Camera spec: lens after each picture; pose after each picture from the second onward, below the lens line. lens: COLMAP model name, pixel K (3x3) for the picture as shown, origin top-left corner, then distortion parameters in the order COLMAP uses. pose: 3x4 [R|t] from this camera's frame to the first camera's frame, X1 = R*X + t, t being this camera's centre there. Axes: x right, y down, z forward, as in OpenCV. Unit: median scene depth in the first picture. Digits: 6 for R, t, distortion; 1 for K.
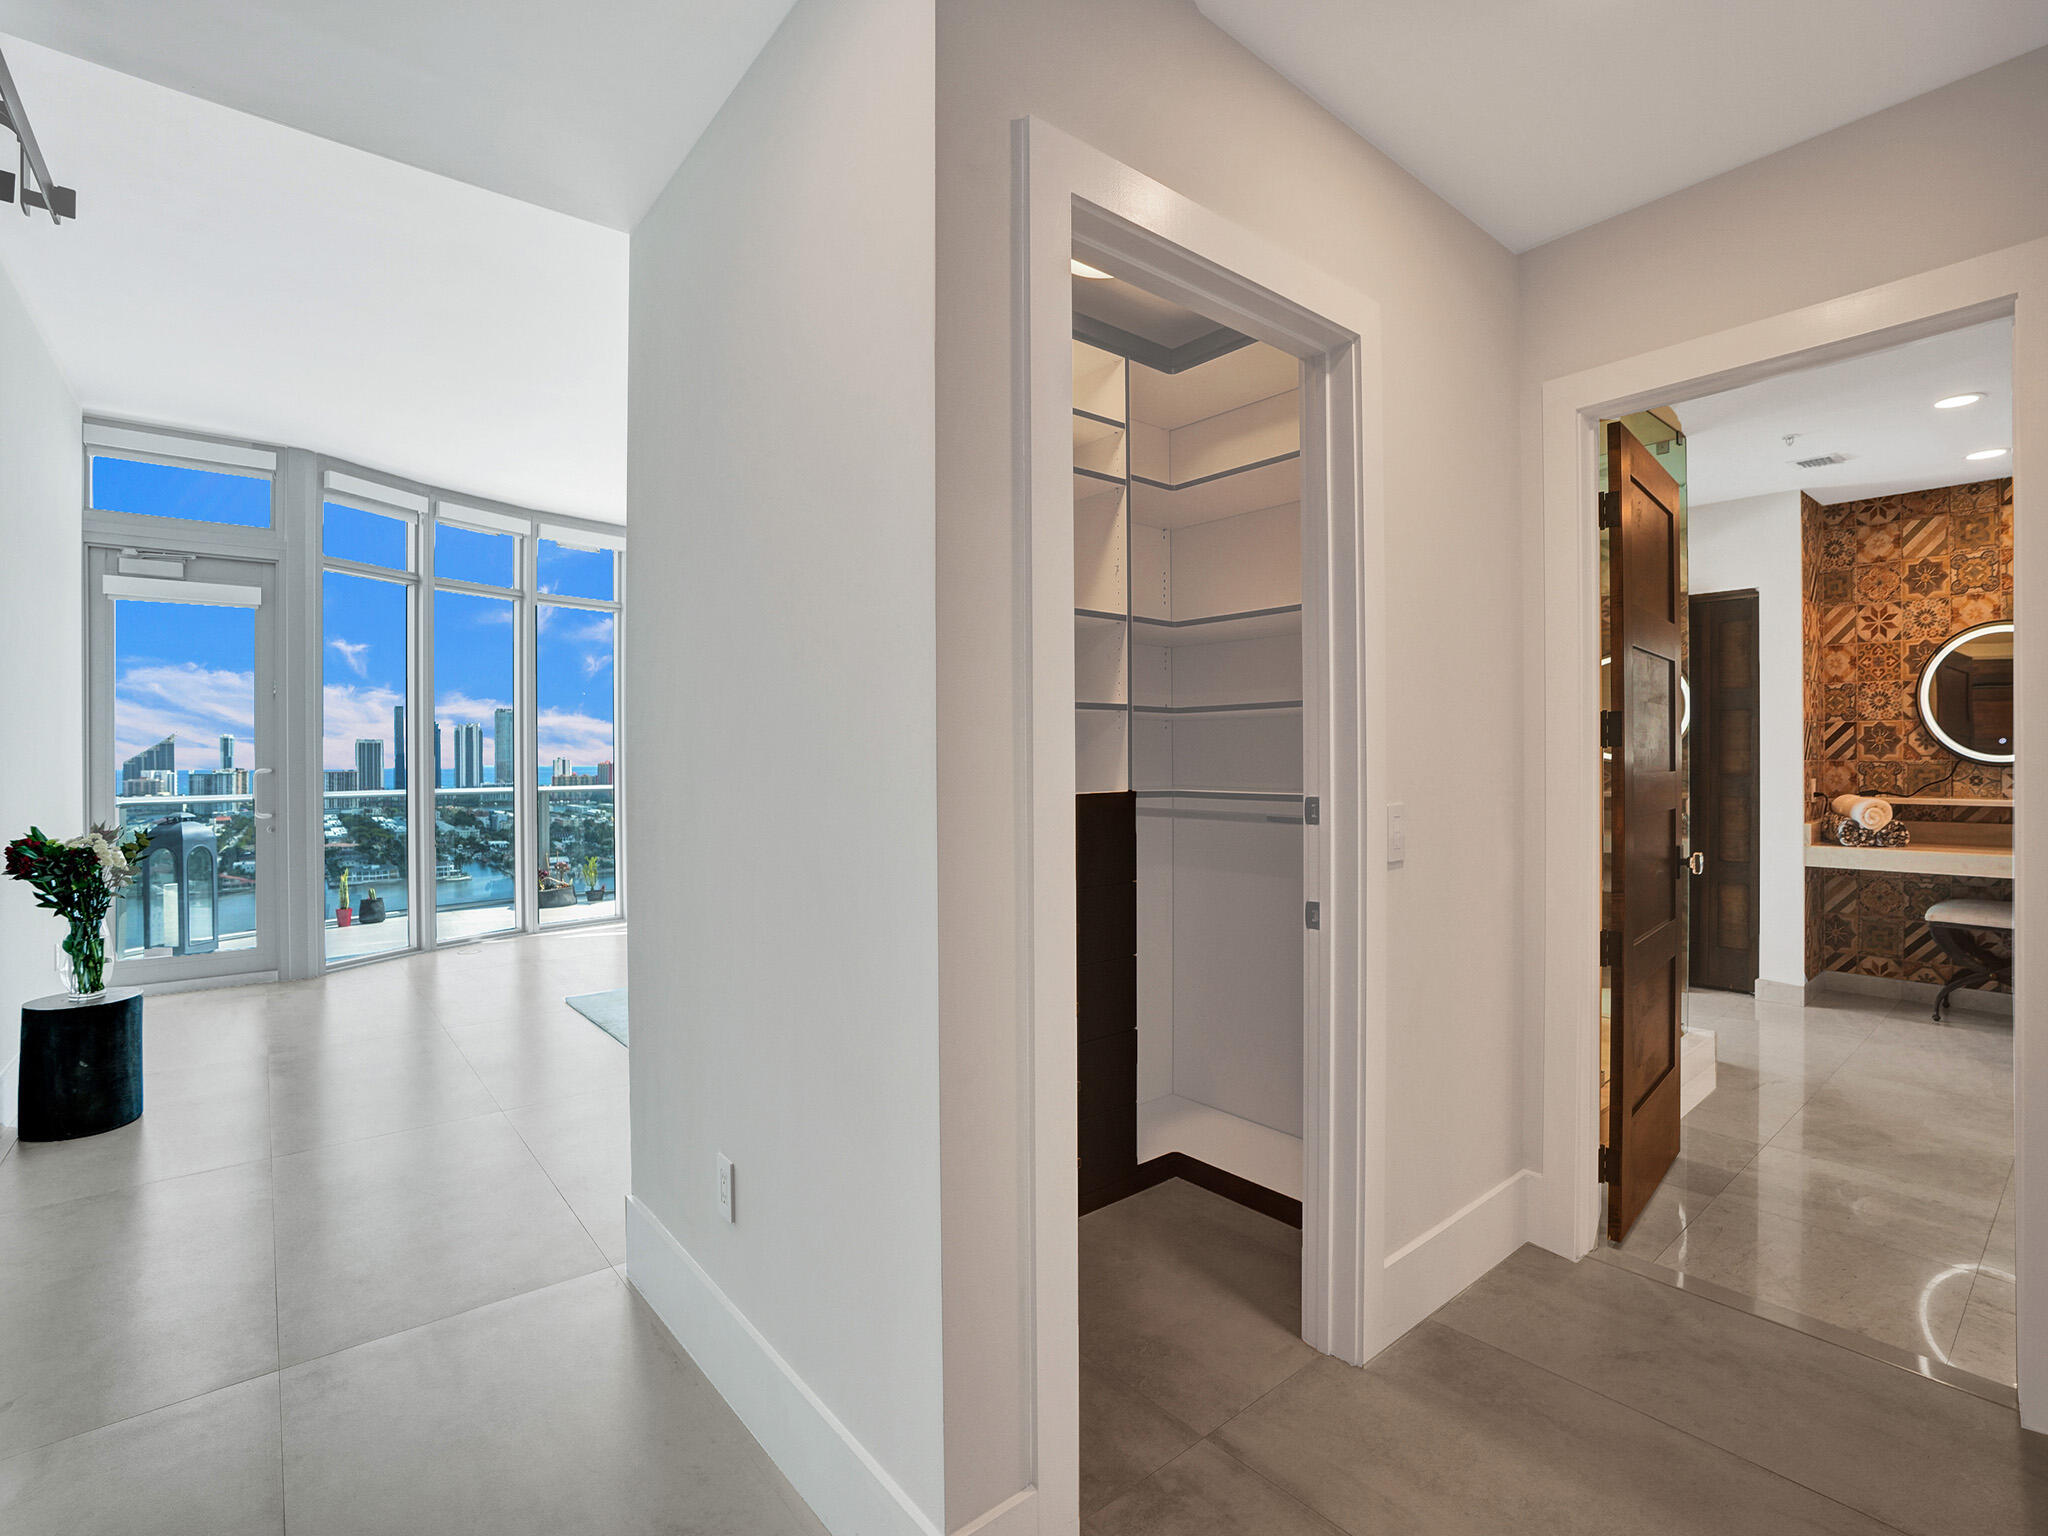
lens RADIAL K [[969.1, 0, 1045.5], [0, 969.1, 765.3], [0, 0, 1]] dist [-0.059945, 0.025912]
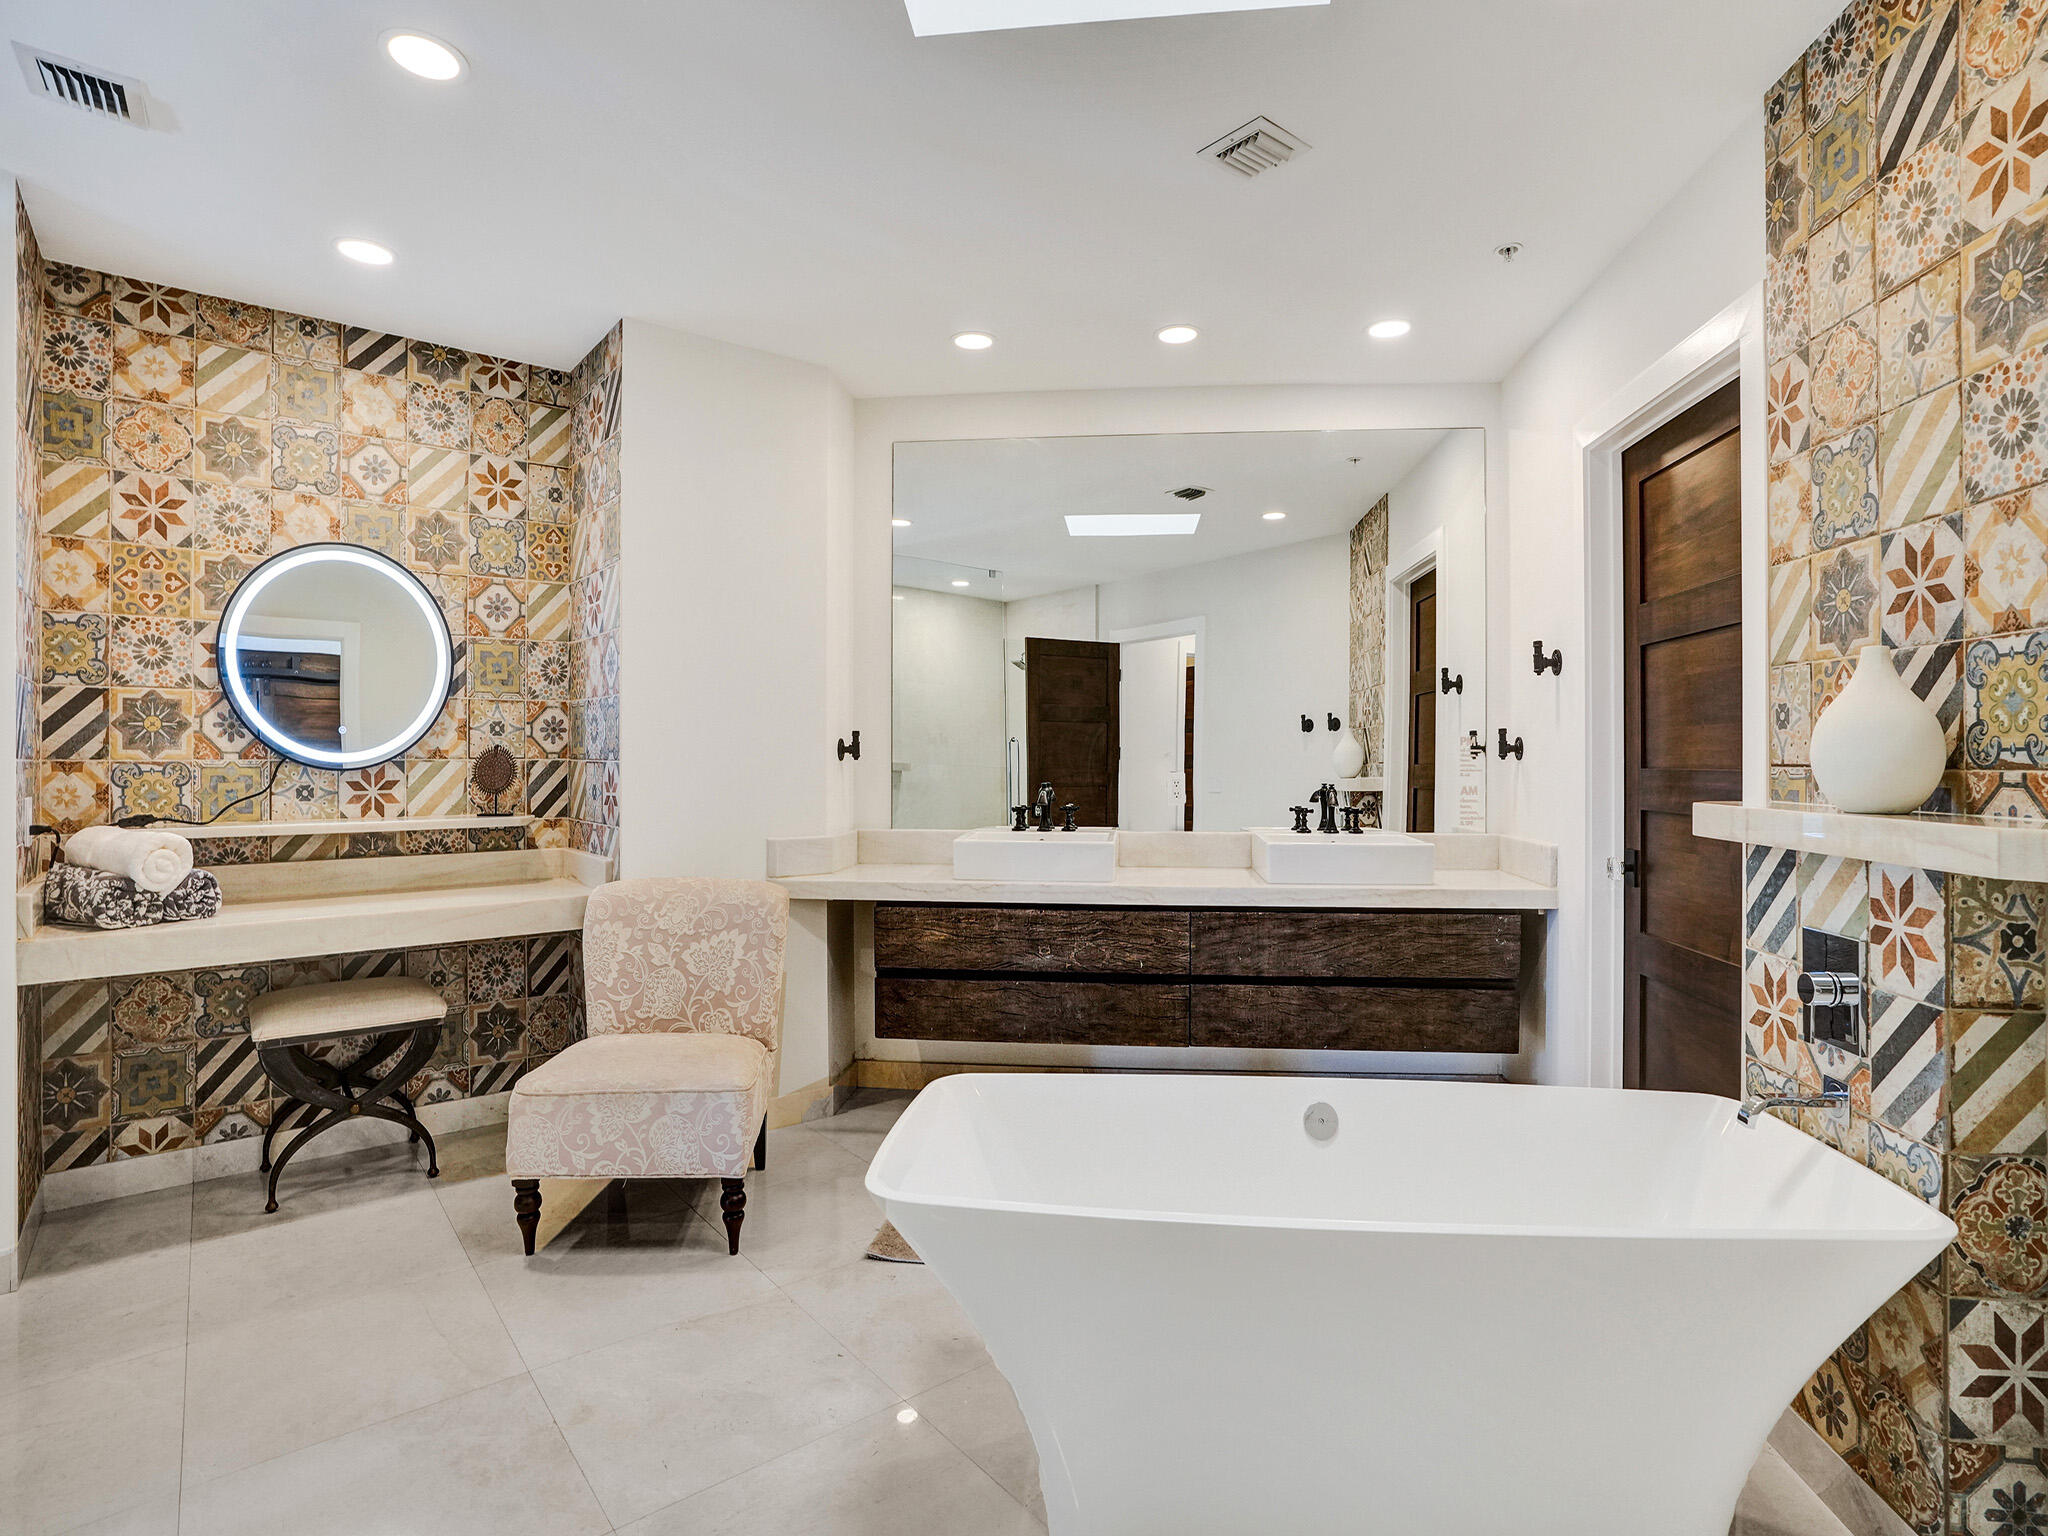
lens RADIAL K [[1019.9, 0, 990.7], [0, 1019.9, 755.1], [0, 0, 1]] dist [-0.040876, 0.020596]
pose [[0.025333, 0.011550, 0.999612, 0.317864], [0.008826, 0.999892, -0.011777, 0.003073], [-0.999640, 0.009121, 0.025228, 0.499129]]
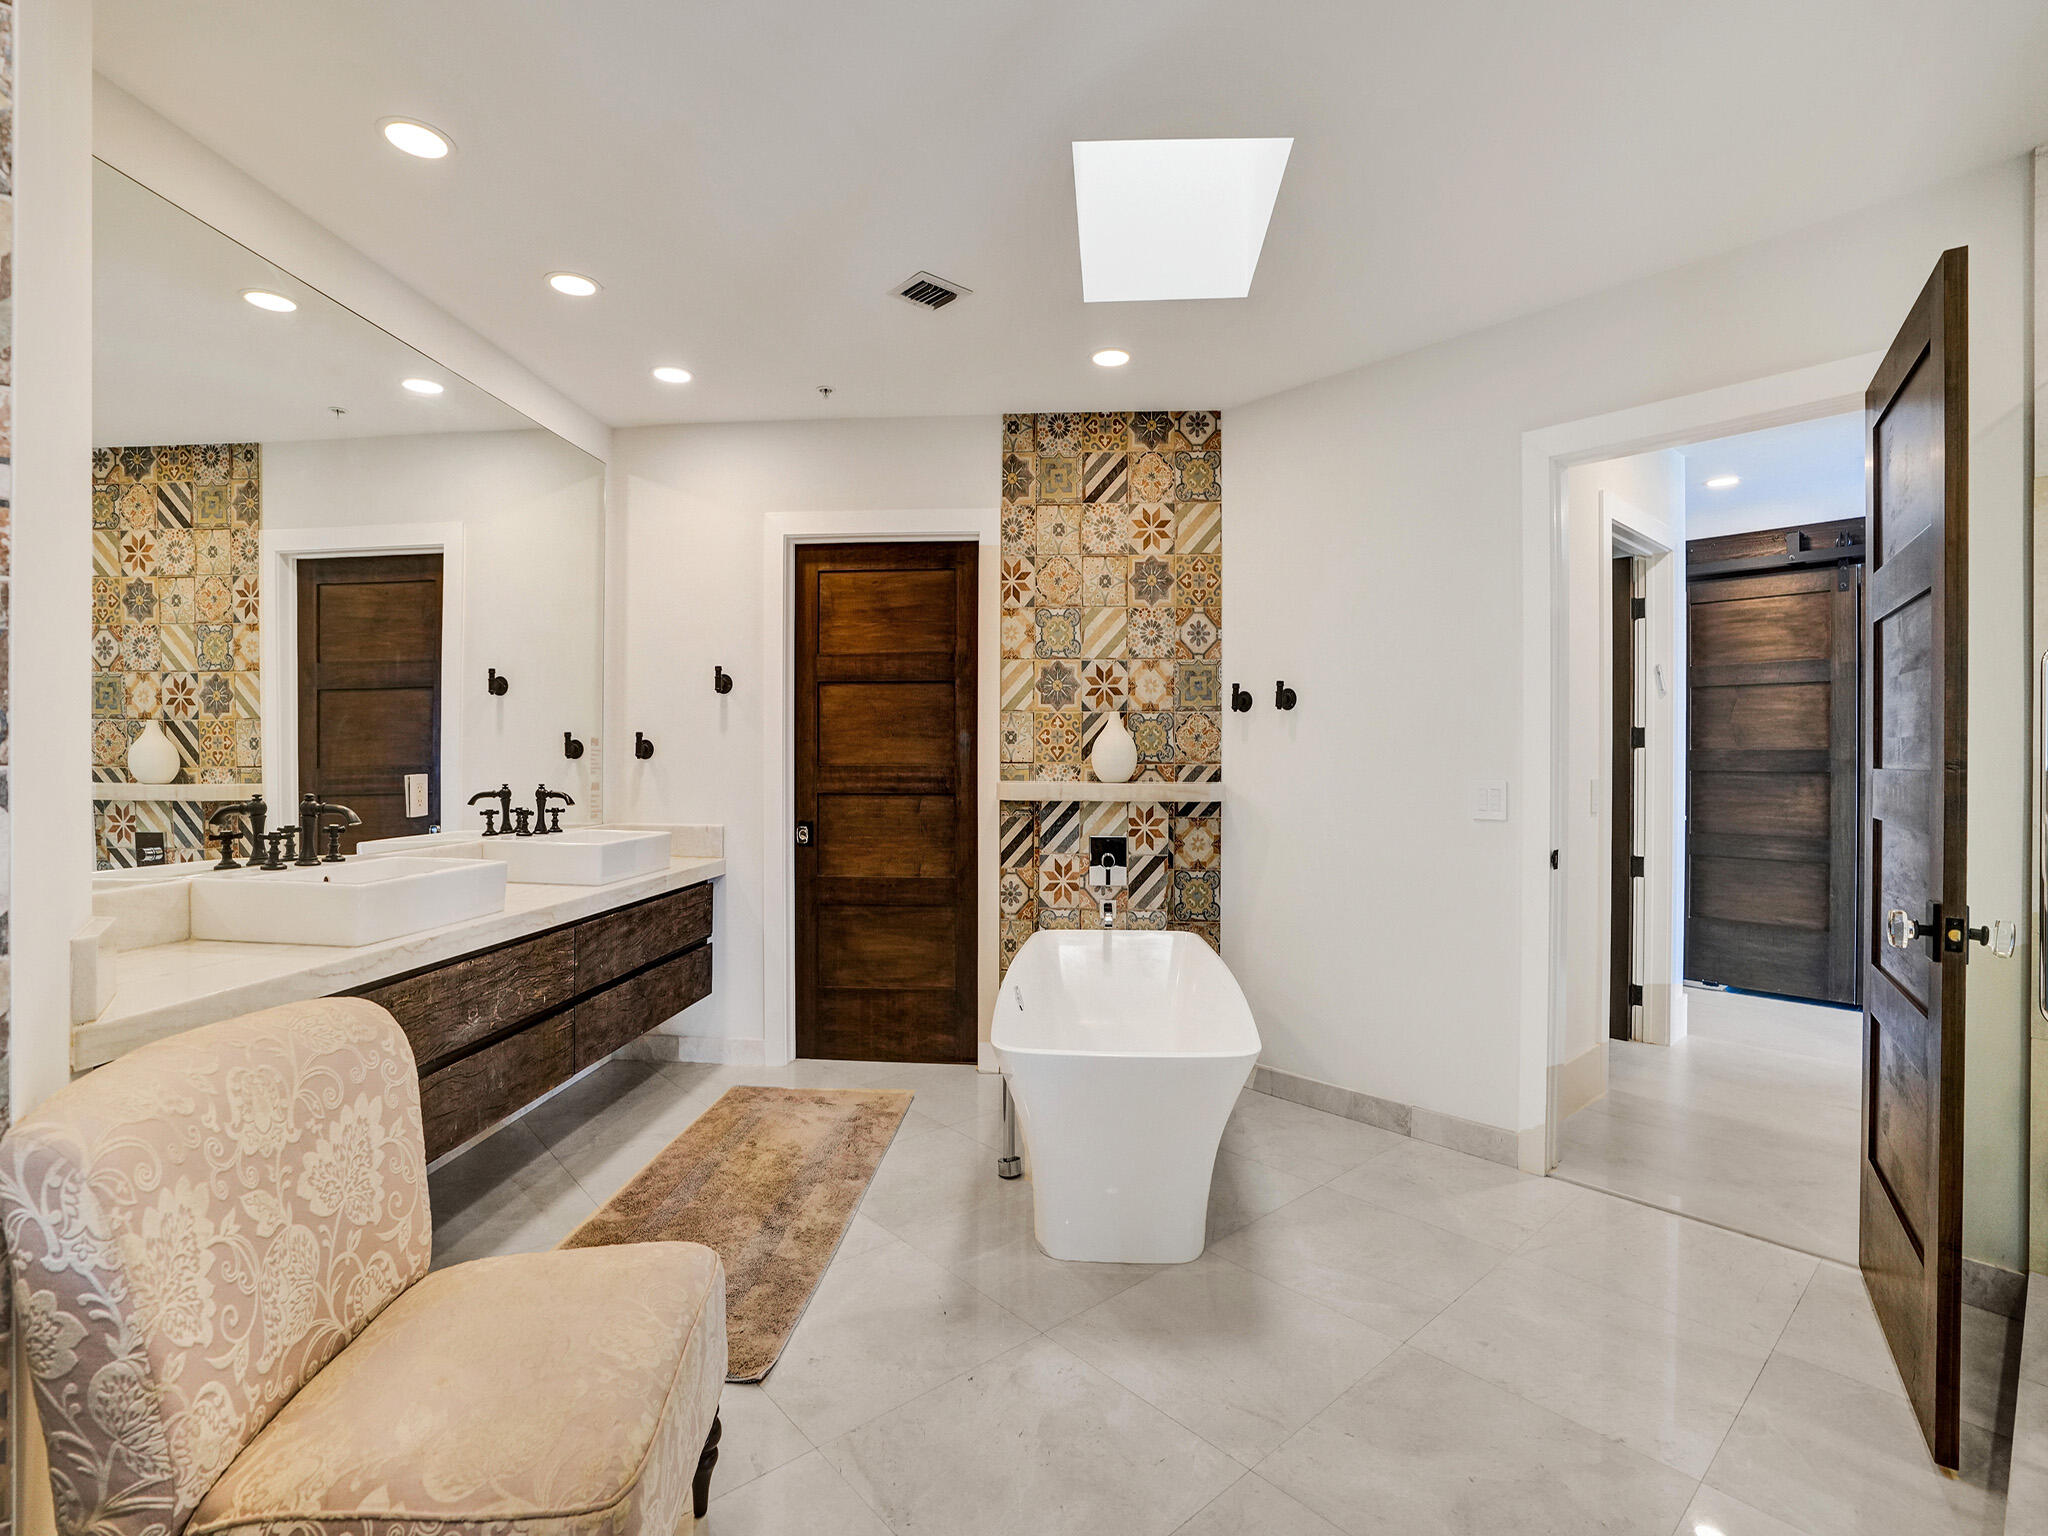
lens RADIAL K [[969.1, 0, 1037.9], [0, 969.1, 761.7], [0, 0, 1]] dist [-0.059945, 0.025912]
pose [[-0.999807, 0.003896, -0.019263, 0.943677], [0.003645, 0.999908, 0.013052, -0.009859], [0.019312, 0.012980, -0.999729, 1.205922]]
